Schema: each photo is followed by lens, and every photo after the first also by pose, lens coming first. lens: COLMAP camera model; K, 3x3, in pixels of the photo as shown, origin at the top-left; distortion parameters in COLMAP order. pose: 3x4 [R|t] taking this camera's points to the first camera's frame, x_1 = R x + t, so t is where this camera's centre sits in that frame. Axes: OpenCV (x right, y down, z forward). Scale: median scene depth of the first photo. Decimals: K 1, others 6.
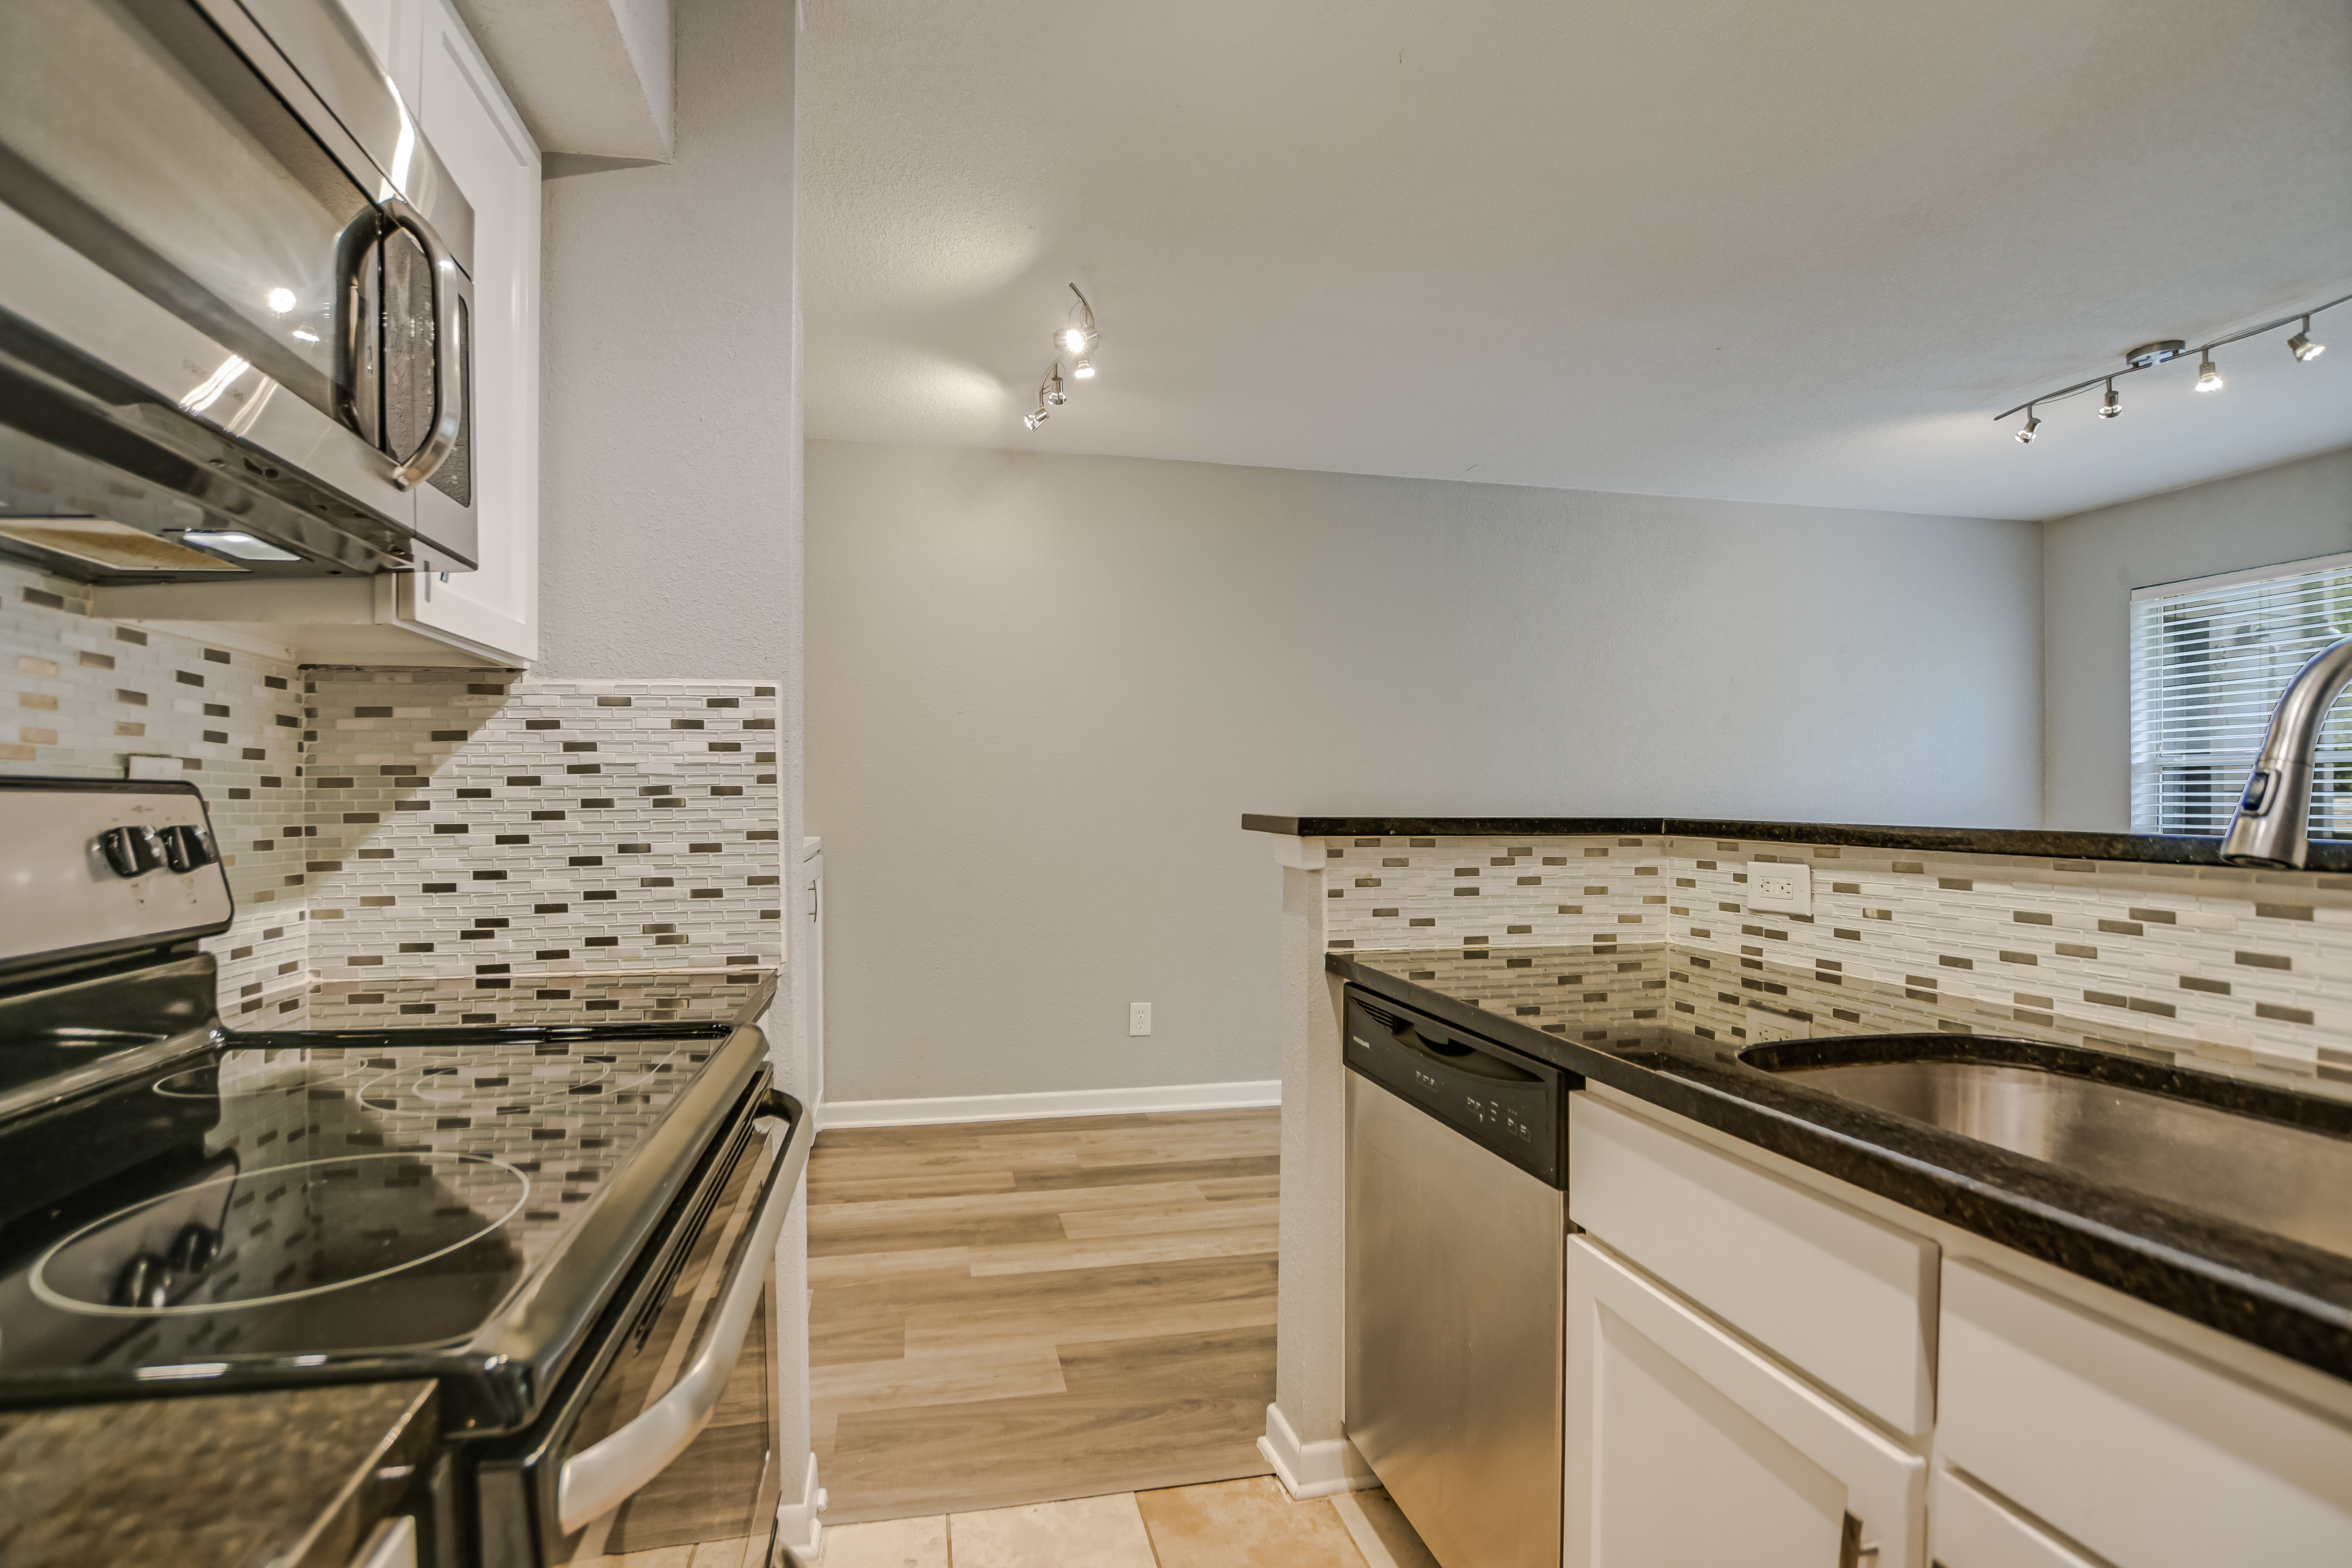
lens RADIAL K [[1038.5, 0, 1167.6], [0, 1038.5, 803.5], [0, 0, 1]] dist [-0.022968, -0.000105]
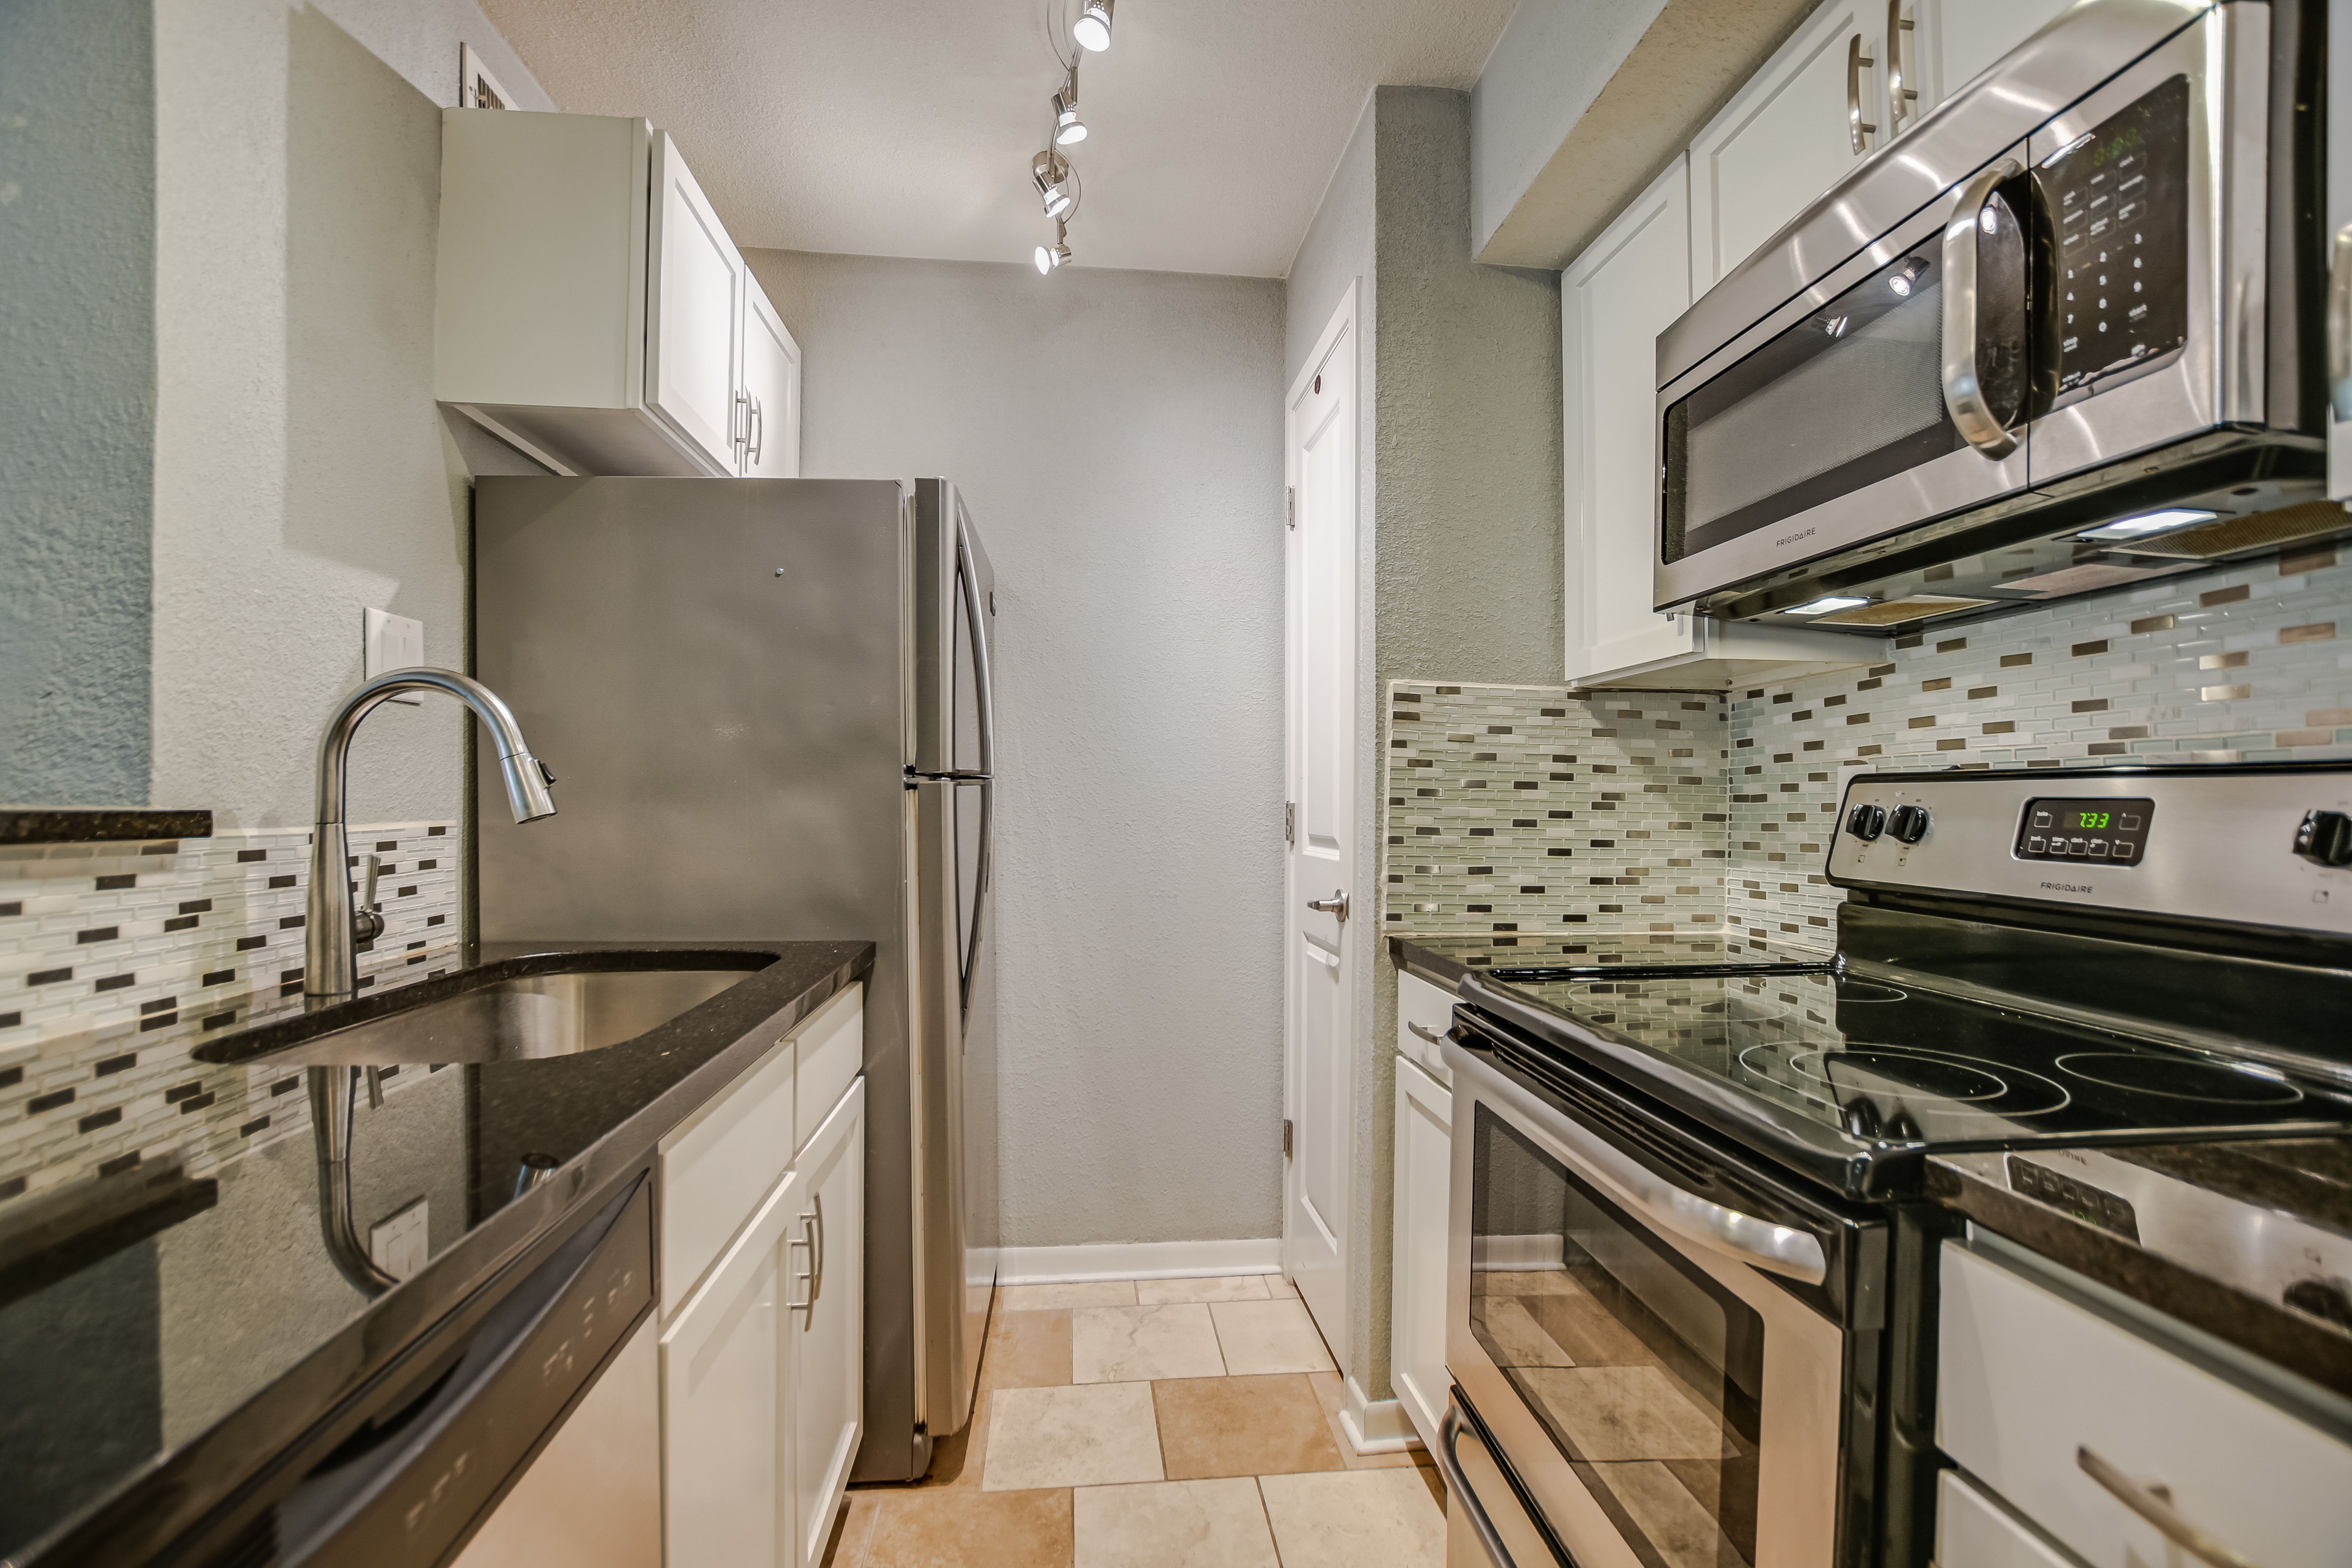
lens RADIAL K [[1040.8, 0, 1178.0], [0, 1040.8, 801.7], [0, 0, 1]] dist [-0.037865, 0.000379]
pose [[-0.995356, -0.005489, 0.096108, -0.016689], [-0.005297, 0.999983, 0.002255, 0.005843], [-0.096118, 0.001736, -0.995368, 0.587559]]
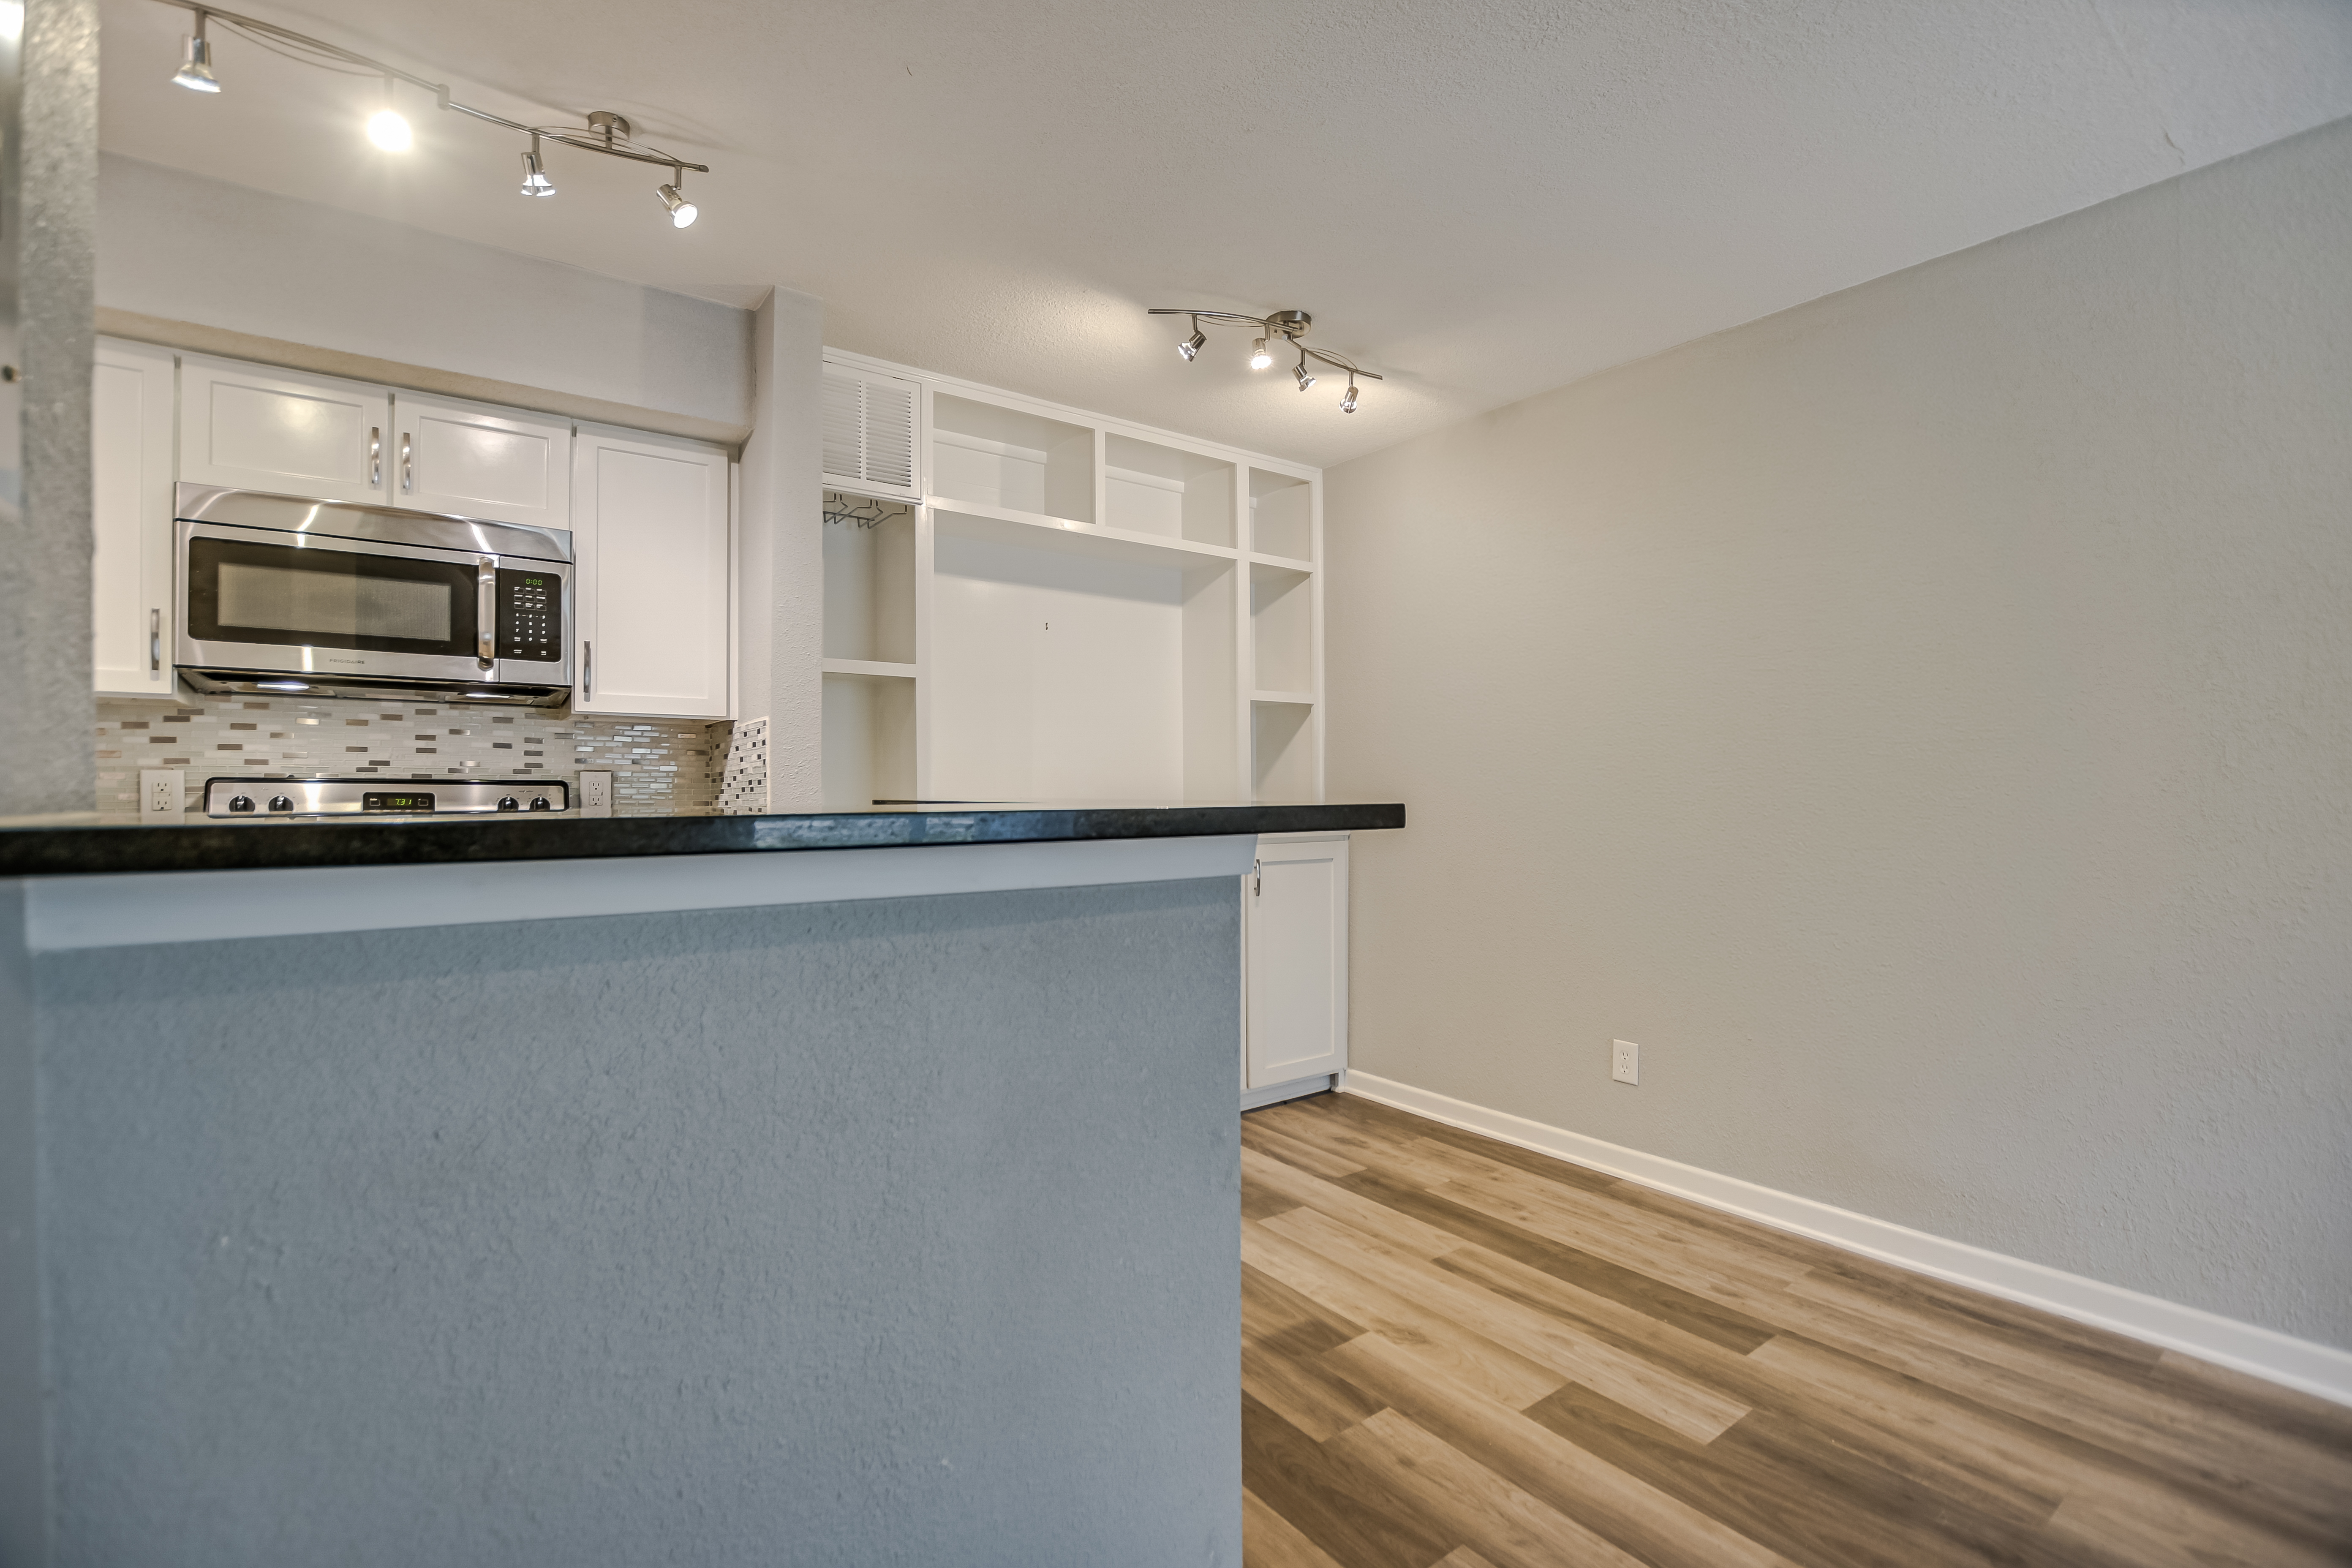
lens RADIAL K [[1040.8, 0, 1171.3], [0, 1040.8, 792.6], [0, 0, 1]] dist [-0.037865, 0.000379]
pose [[0.413433, -0.007370, -0.910505, 0.689290], [-0.001281, 0.999962, -0.008675, 0.009961], [0.910534, 0.004753, 0.413408, 0.440606]]
